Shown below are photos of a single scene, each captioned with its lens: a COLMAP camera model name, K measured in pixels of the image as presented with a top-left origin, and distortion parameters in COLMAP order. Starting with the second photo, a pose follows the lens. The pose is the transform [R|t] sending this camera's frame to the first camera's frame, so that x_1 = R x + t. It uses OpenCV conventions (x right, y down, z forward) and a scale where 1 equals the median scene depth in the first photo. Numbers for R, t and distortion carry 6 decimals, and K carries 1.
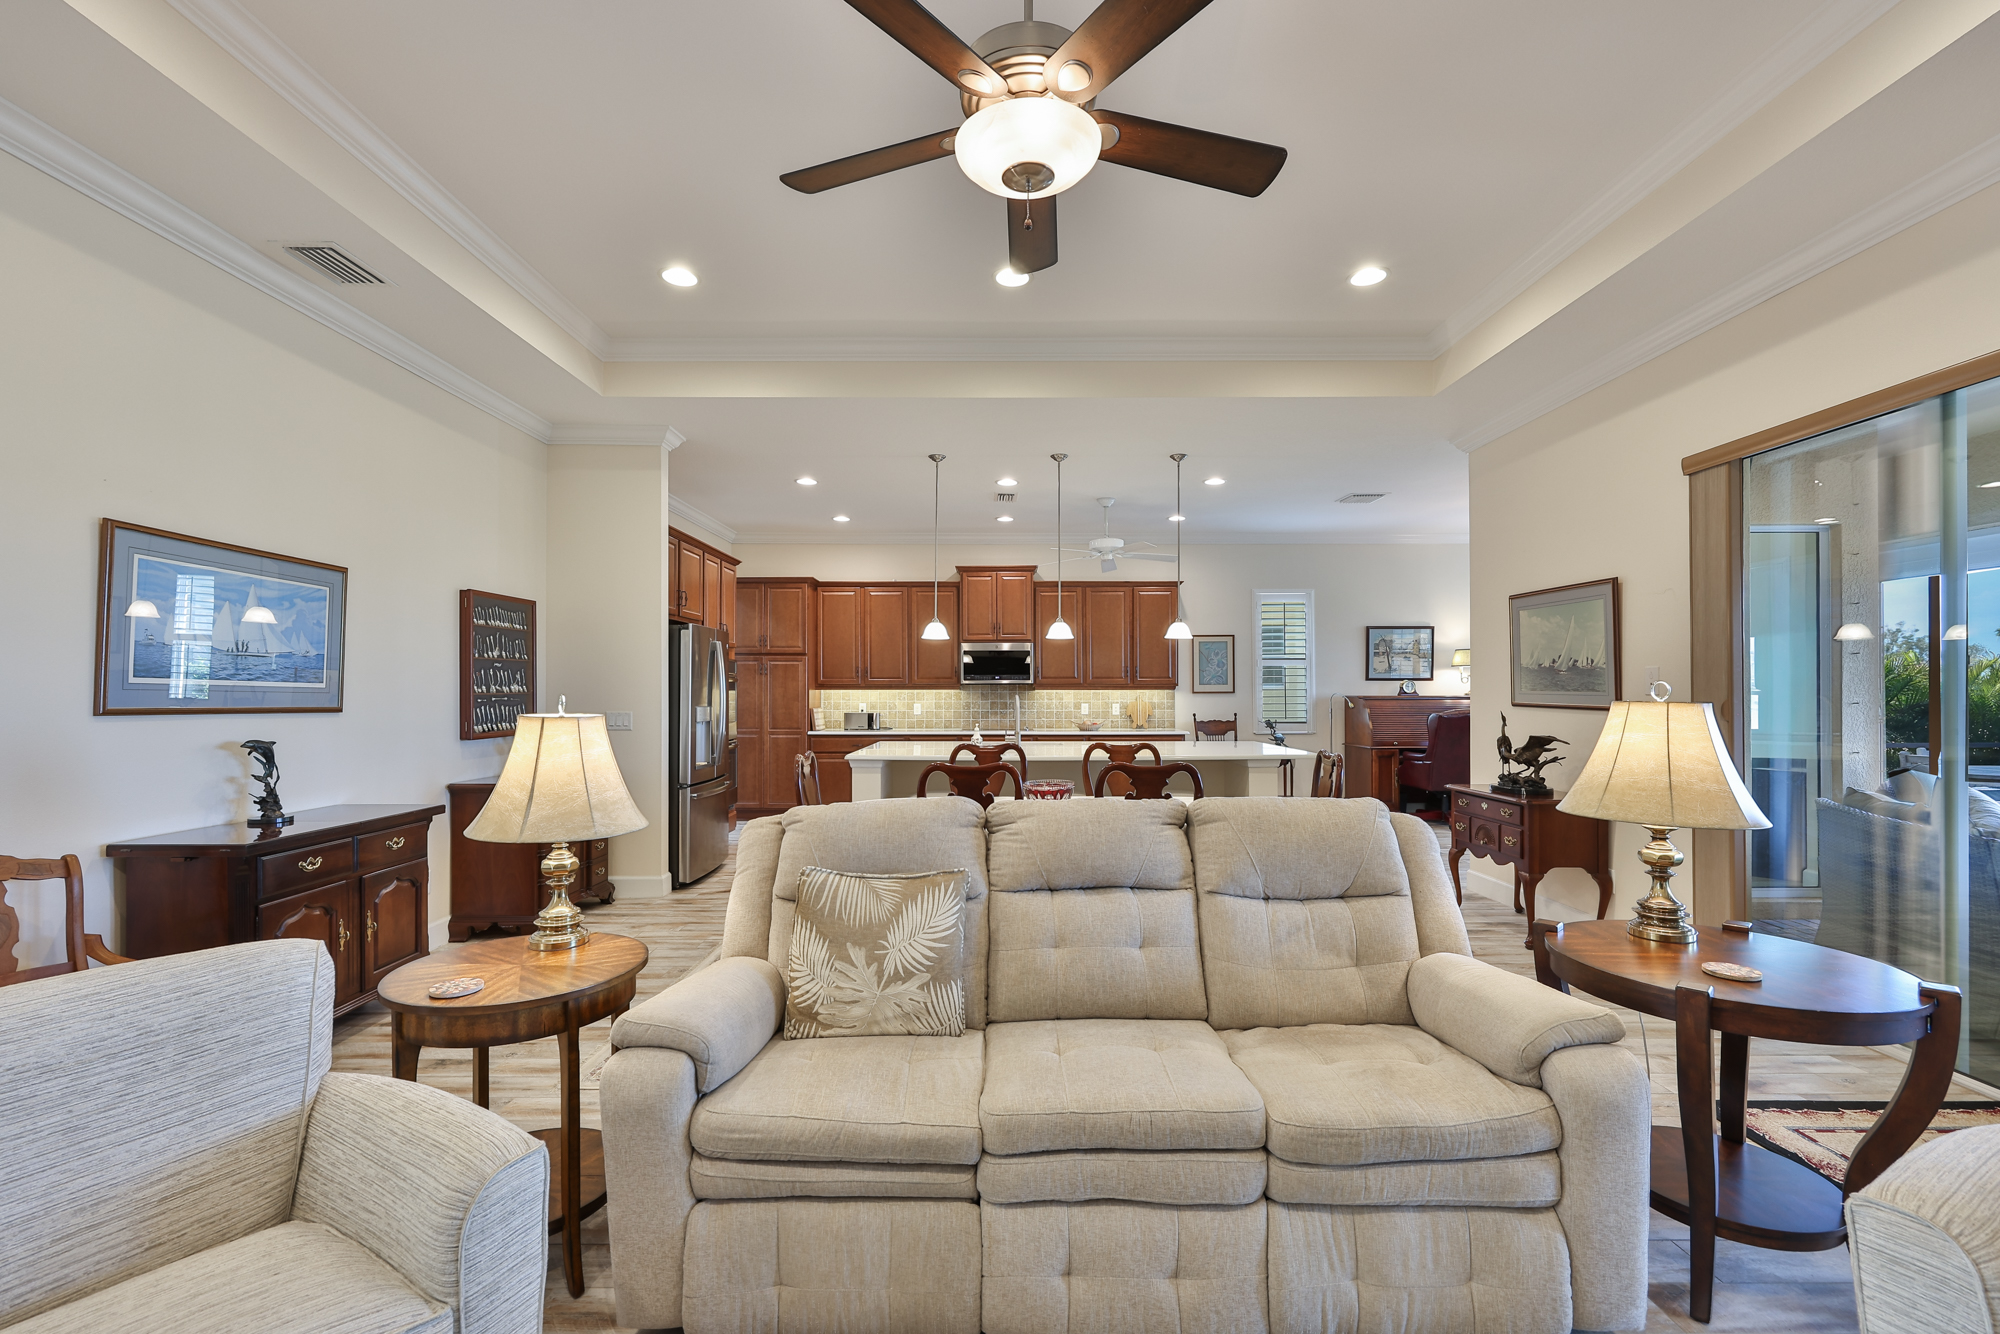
lens RADIAL K [[842.7, 0, 1005.7], [0, 842.7, 692.5], [0, 0, 1]] dist [-0.002433, 0.000061]
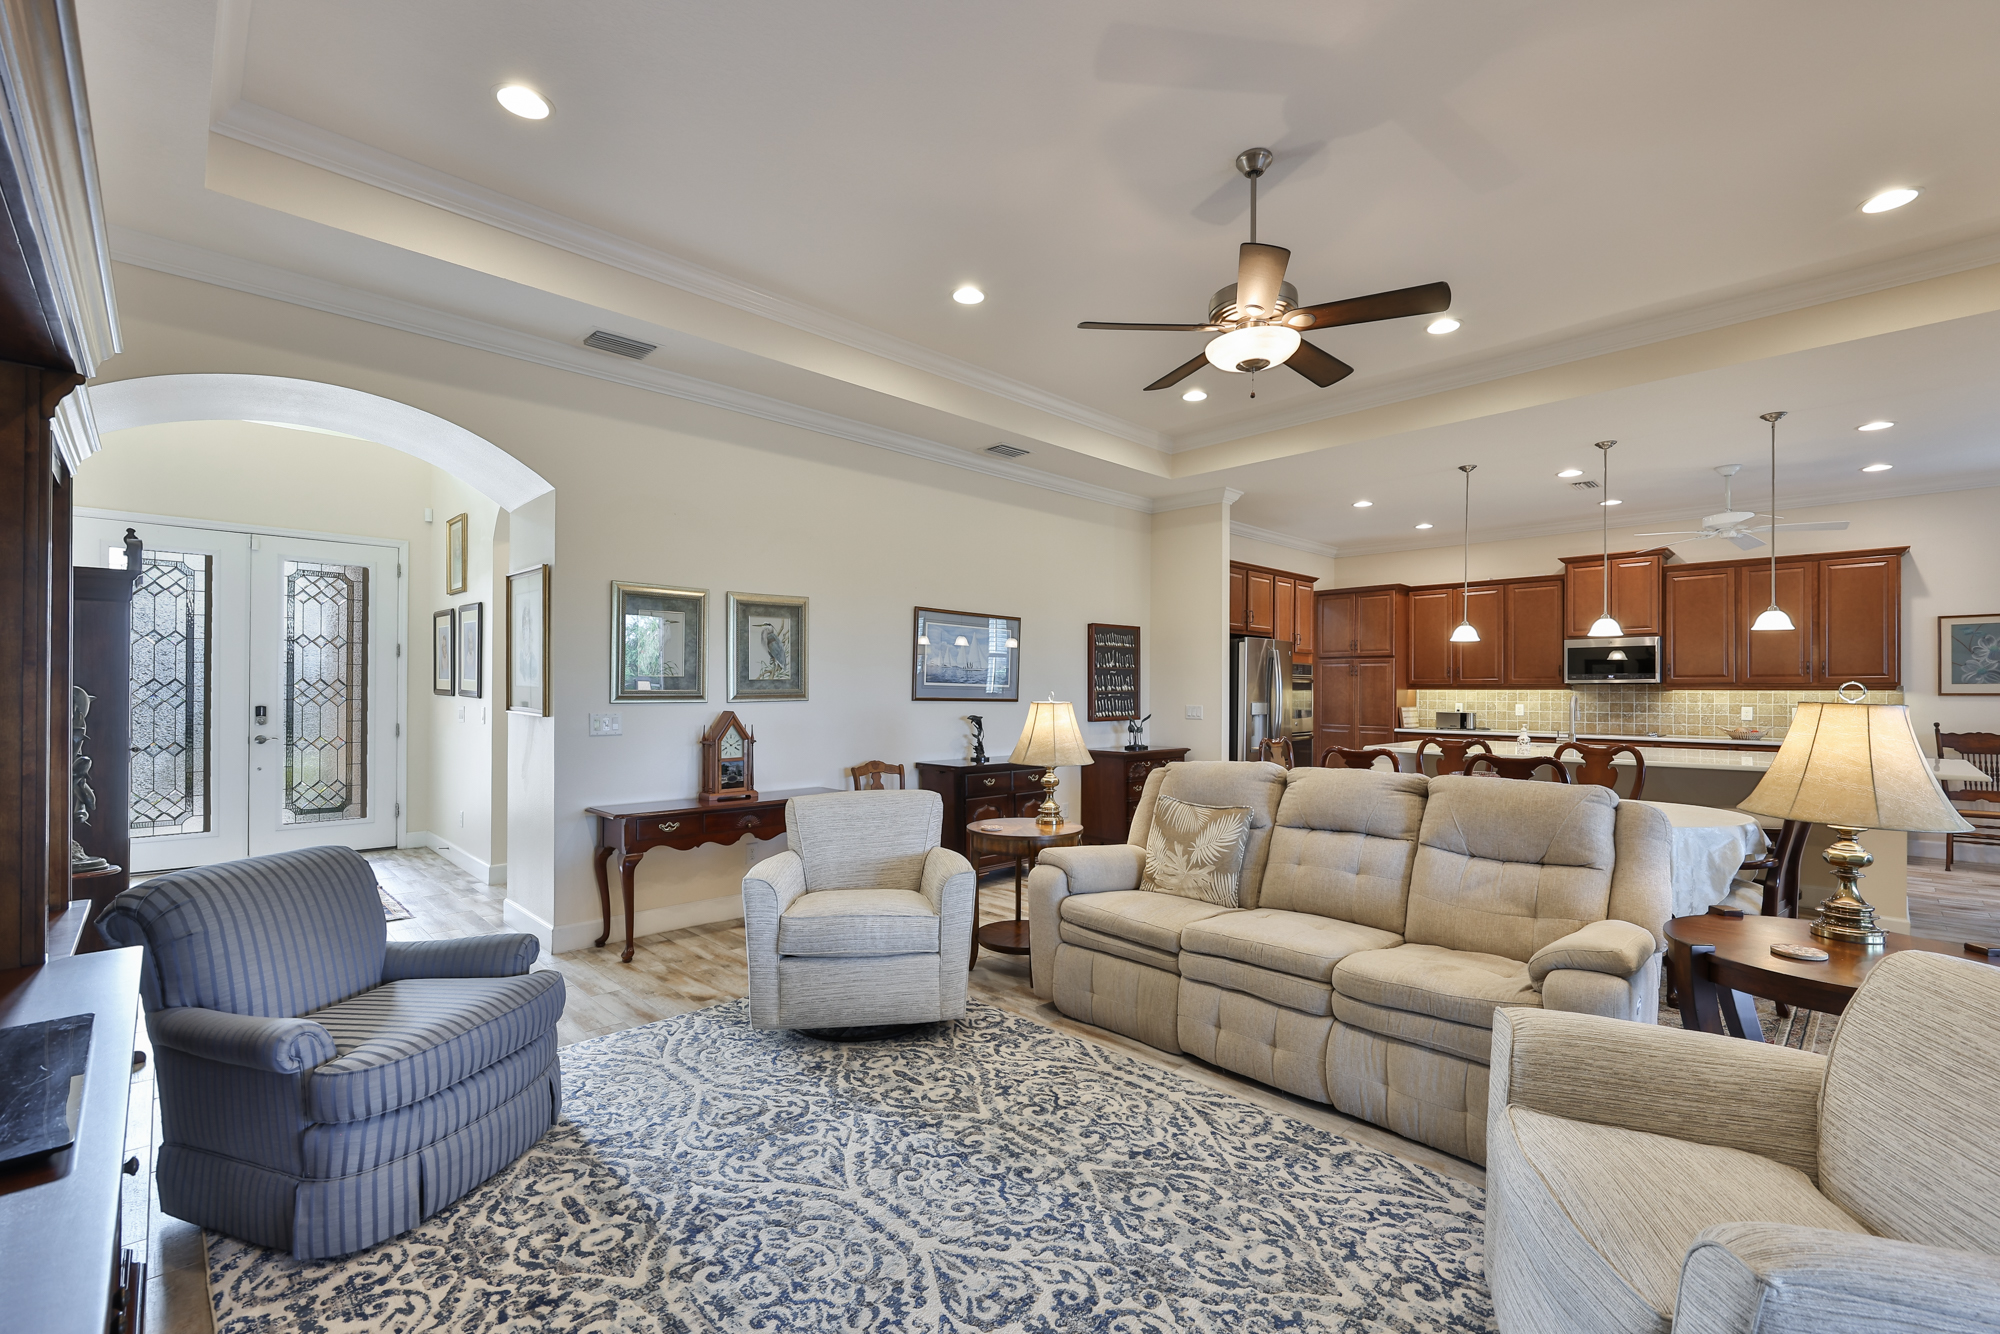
lens RADIAL K [[858.6, 0, 1020.3], [0, 858.6, 689.0], [0, 0, 1]] dist [-0.003459, -0.000176]
pose [[0.705985, 0.002033, -0.708224, 0.359684], [-0.004543, 0.999988, -0.001658, 0.000360], [0.708212, 0.004388, 0.705986, -0.186887]]
